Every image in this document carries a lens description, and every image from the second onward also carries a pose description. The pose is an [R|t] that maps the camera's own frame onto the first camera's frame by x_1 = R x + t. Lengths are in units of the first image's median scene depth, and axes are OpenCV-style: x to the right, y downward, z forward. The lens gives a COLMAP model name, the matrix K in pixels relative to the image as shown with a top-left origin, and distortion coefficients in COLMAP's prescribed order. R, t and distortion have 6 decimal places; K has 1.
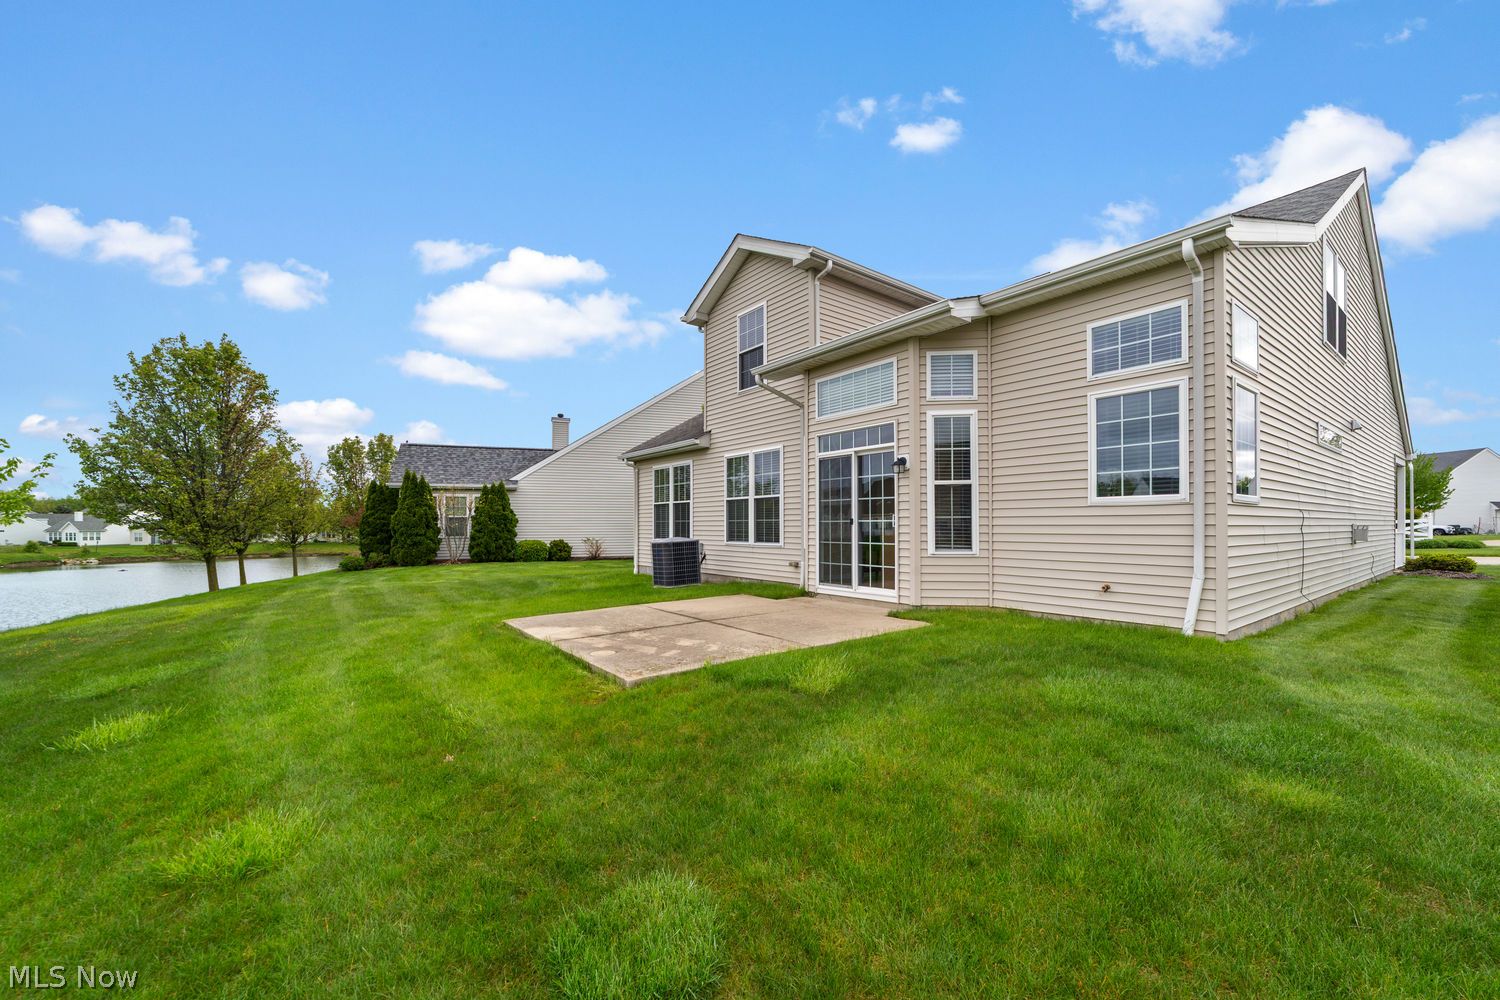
lens RADIAL K [[589.5, 0, 748.2], [0, 589.5, 533.5], [0, 0, 1]] dist [0.000142, 0.000016]
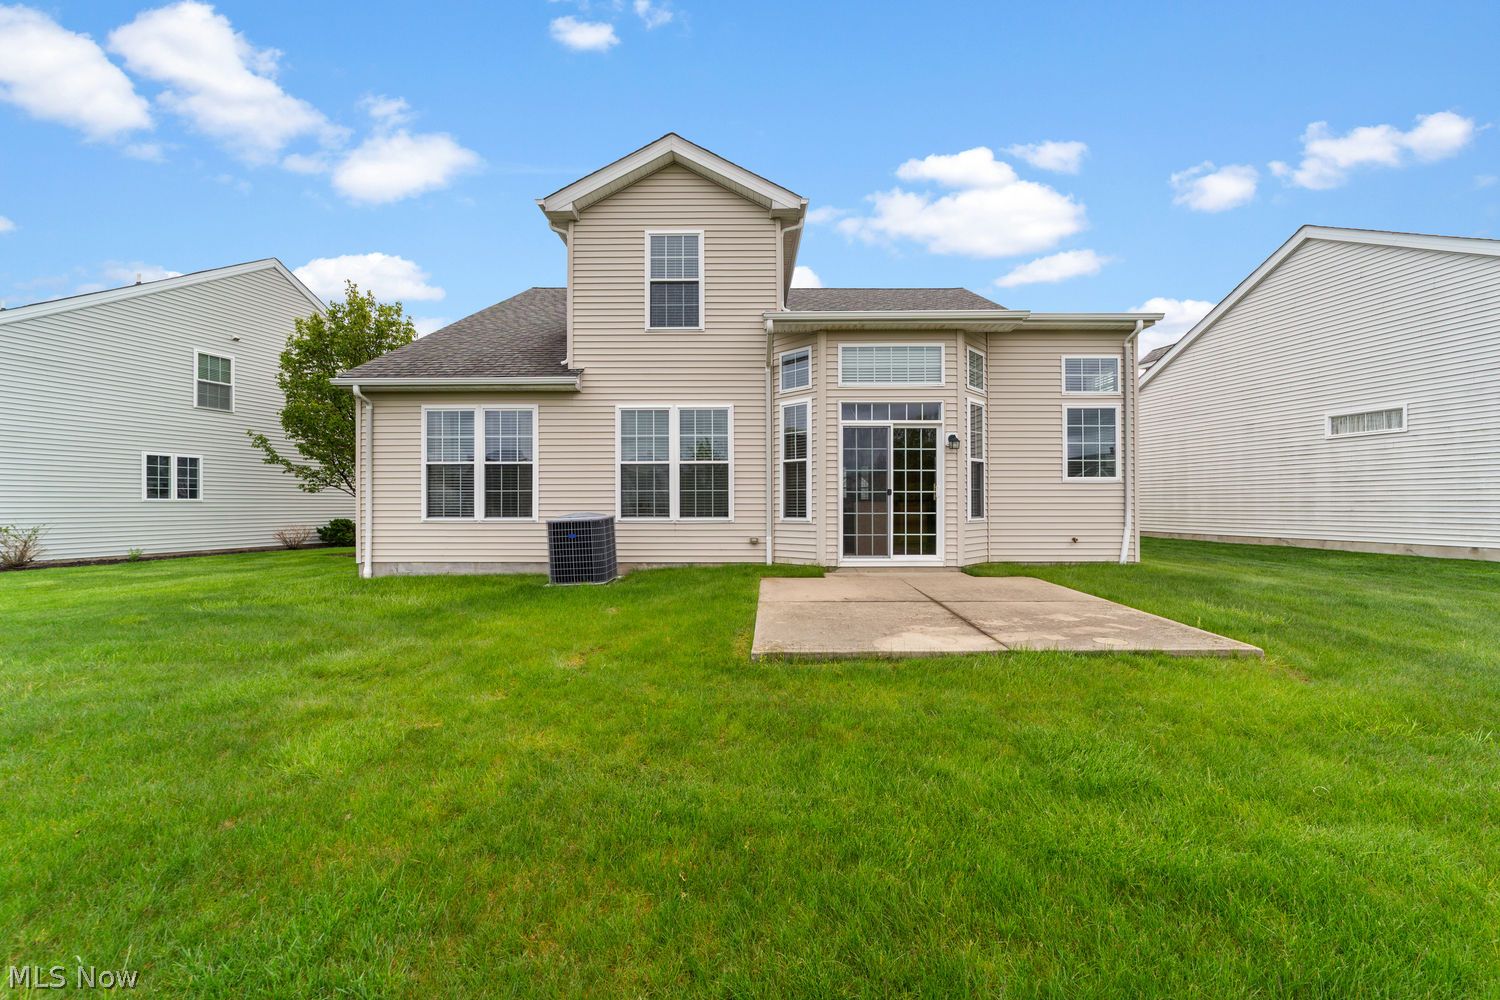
lens RADIAL K [[582.6, 0, 751.3], [0, 582.6, 509.0], [0, 0, 1]] dist [-0.010186, 0.004273]
pose [[0.610570, -0.011520, 0.791878, -0.609284], [0.010815, 0.999922, 0.006207, -0.000558], [-0.791888, 0.004775, 0.610647, 0.454414]]
